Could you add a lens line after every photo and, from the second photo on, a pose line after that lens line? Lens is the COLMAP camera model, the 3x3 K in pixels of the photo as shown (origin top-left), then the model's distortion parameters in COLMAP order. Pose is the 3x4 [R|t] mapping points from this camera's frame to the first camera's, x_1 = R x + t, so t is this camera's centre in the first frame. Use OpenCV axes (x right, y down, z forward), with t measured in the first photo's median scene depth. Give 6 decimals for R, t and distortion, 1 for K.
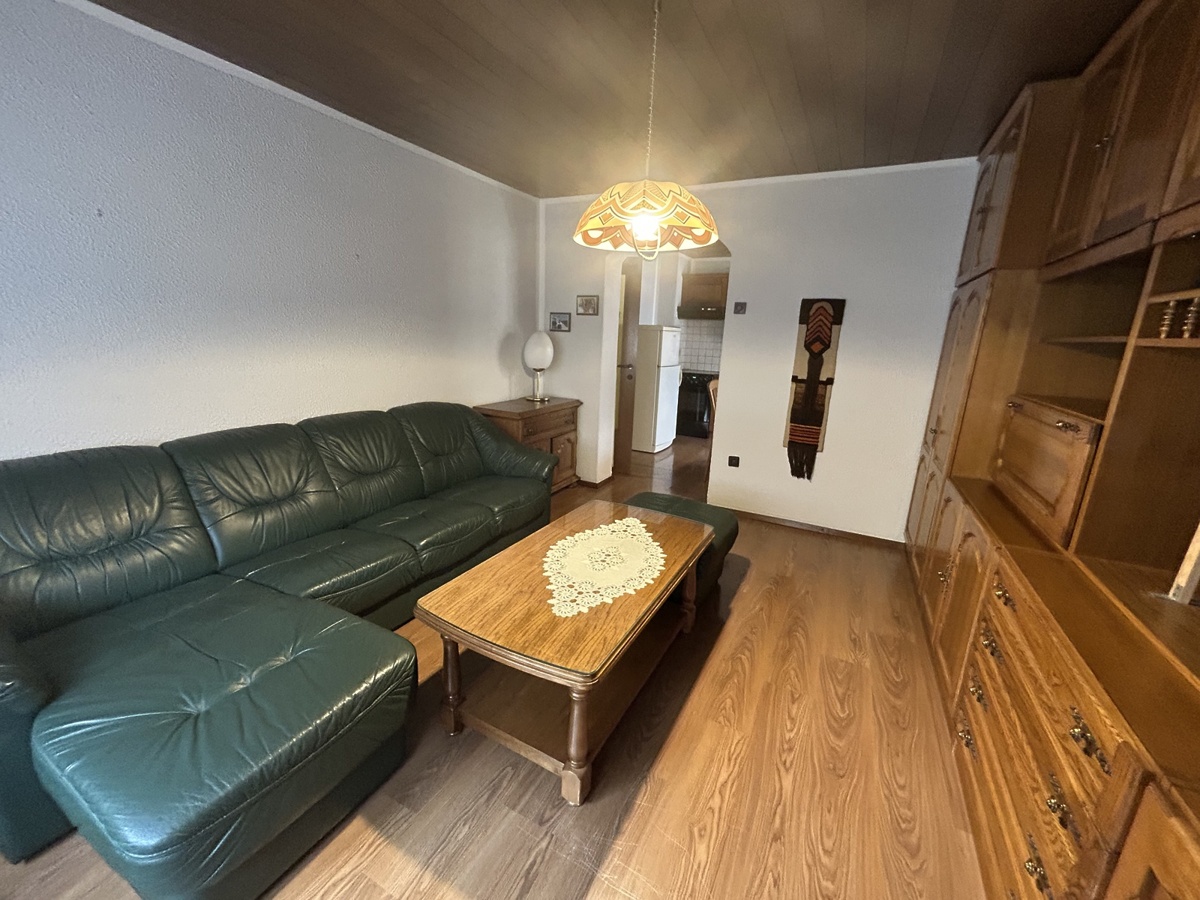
lens RADIAL K [[485.0, 0, 598.0], [0, 485.0, 449.9], [0, 0, 1]] dist [-0.002012, 0.000077]
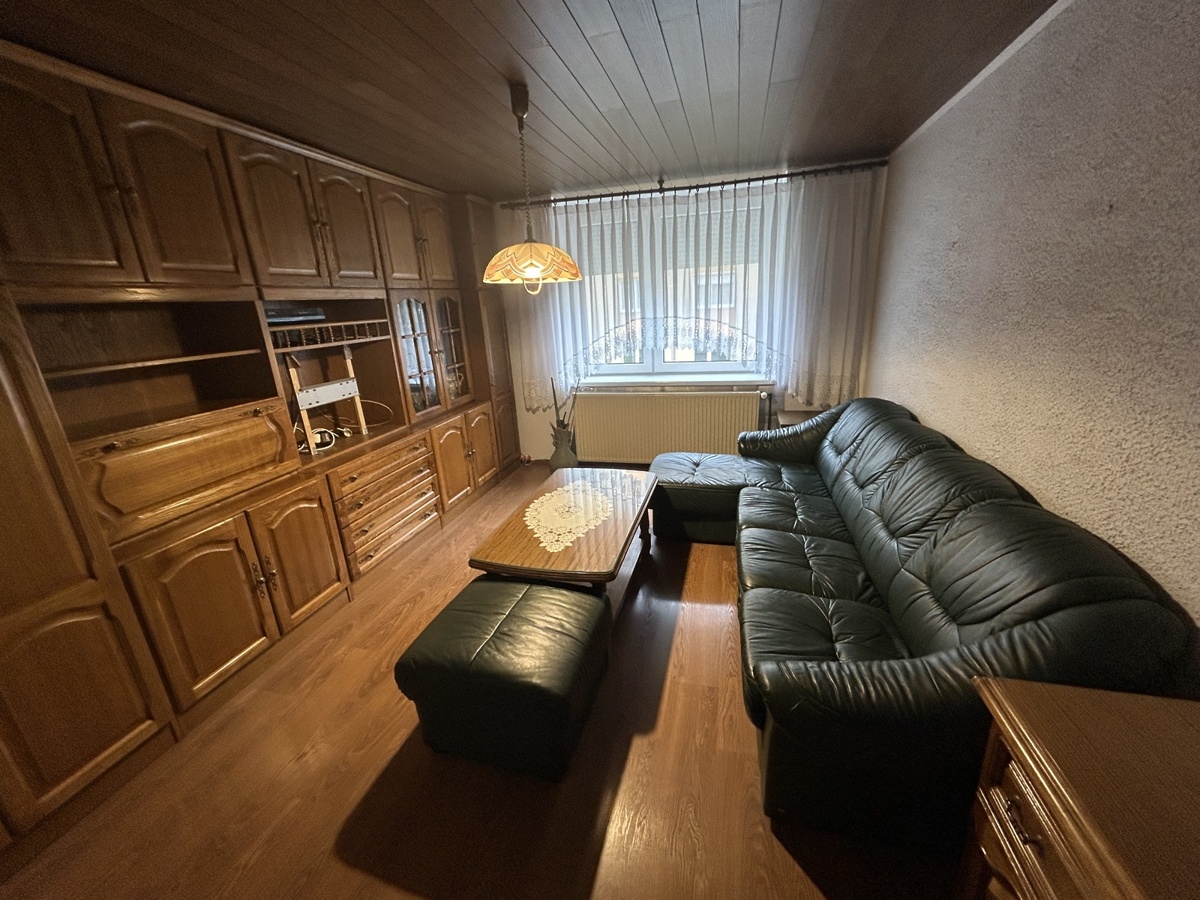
lens RADIAL K [[485.0, 0, 609.1], [0, 485.0, 445.0], [0, 0, 1]] dist [-0.002012, 0.000077]
pose [[-0.970073, 0.075260, -0.230856, 0.118566], [-0.050037, 0.868387, 0.493356, -0.350345], [0.237603, 0.490143, -0.838633, 1.192027]]
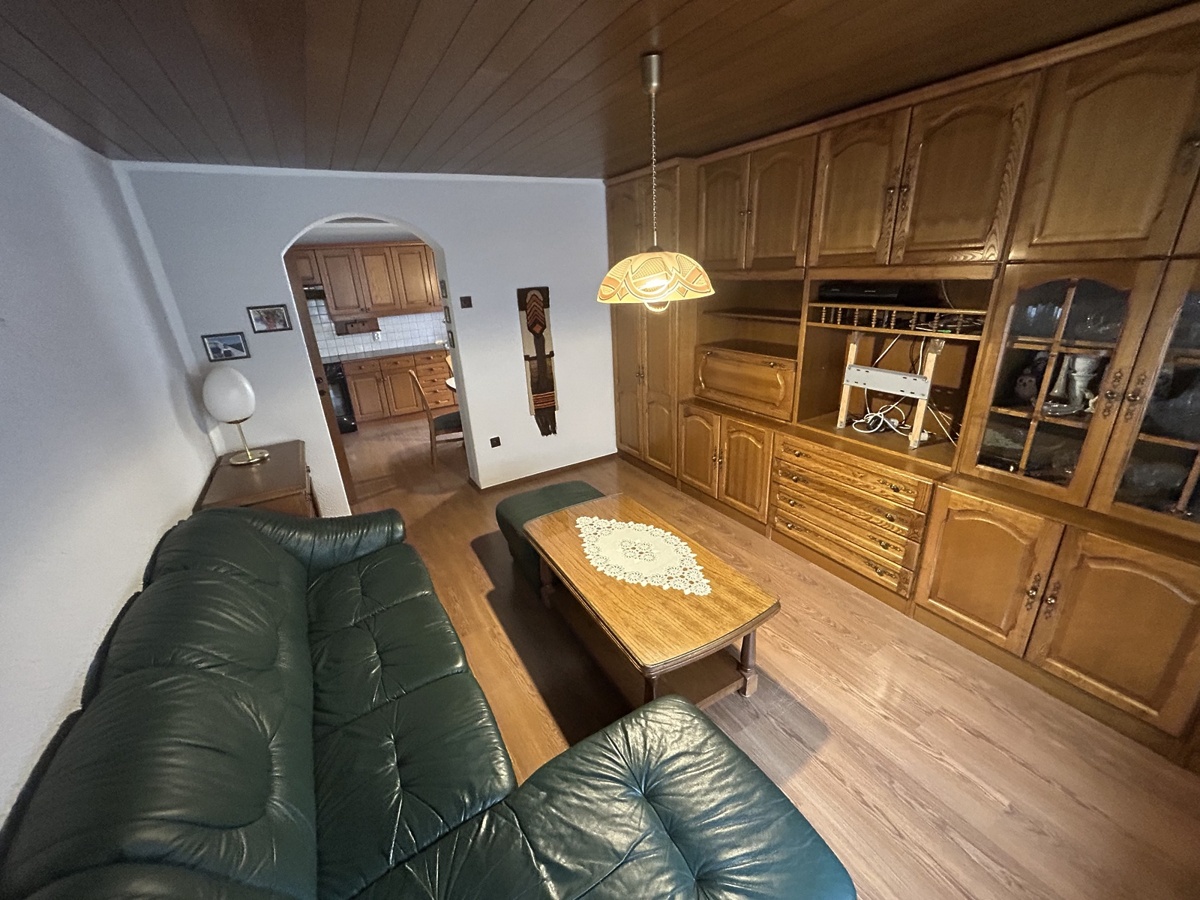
lens RADIAL K [[485.0, 0, 600.1], [0, 485.0, 451.0], [0, 0, 1]] dist [-0.002012, 0.000077]
pose [[0.522013, -0.368121, 0.769409, -0.501639], [0.273813, 0.926649, 0.257581, -0.198455], [-0.807793, 0.076213, 0.584519, 0.199466]]
